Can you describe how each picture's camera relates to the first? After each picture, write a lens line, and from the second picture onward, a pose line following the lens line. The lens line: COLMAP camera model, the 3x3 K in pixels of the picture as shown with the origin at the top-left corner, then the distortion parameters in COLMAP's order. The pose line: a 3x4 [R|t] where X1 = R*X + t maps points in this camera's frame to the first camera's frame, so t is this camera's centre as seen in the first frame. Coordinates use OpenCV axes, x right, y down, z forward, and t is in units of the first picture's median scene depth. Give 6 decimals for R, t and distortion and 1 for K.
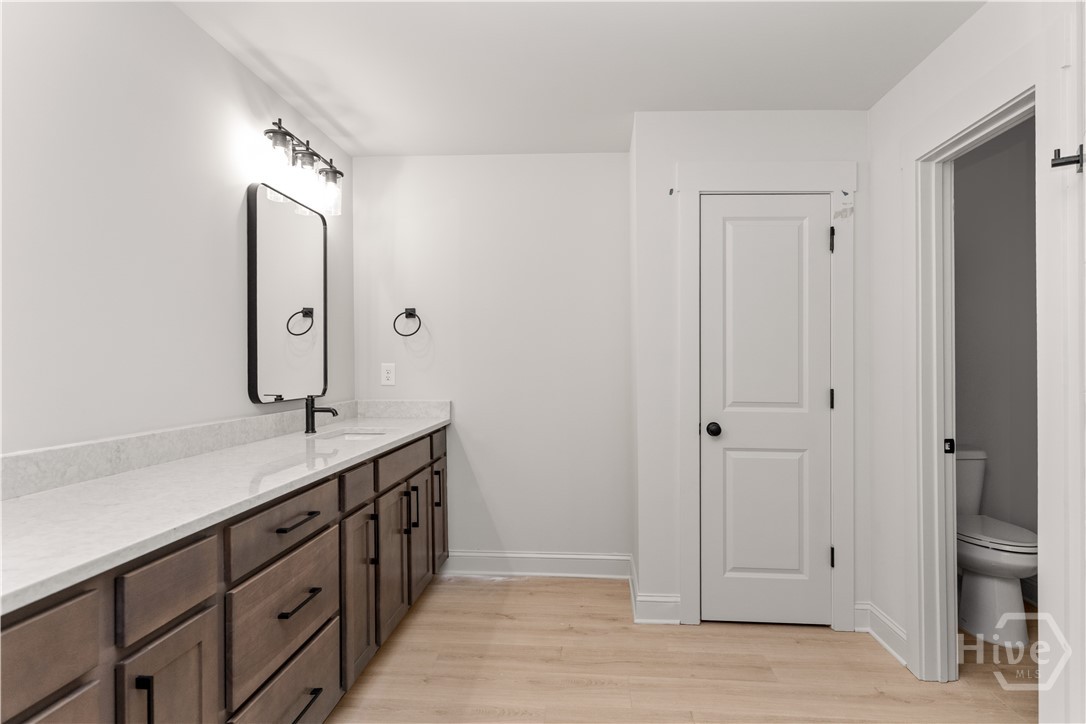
lens RADIAL K [[548.0, 0, 547.8], [0, 548.0, 362.3], [0, 0, 1]] dist [0.004770, 0.001086]
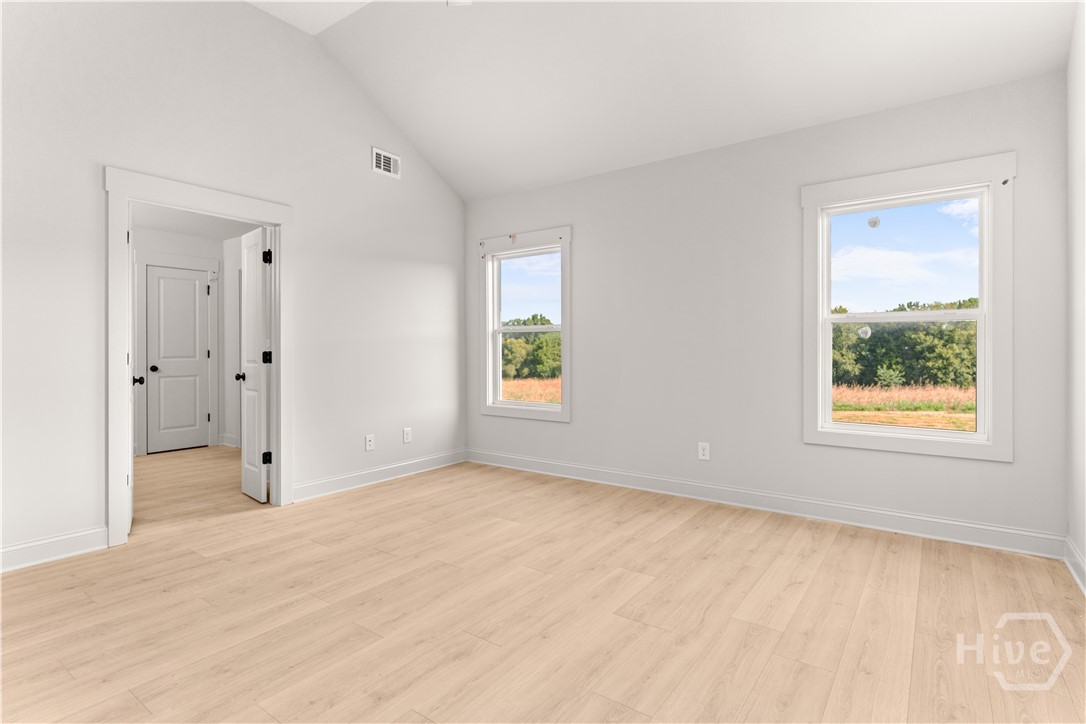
lens RADIAL K [[548.0, 0, 546.3], [0, 548.0, 354.8], [0, 0, 1]] dist [0.004770, 0.001086]
pose [[0.531627, -0.004411, 0.846967, -0.770687], [0.000056, 0.999987, 0.005173, 0.052309], [-0.846978, -0.002702, 0.531620, -1.608660]]
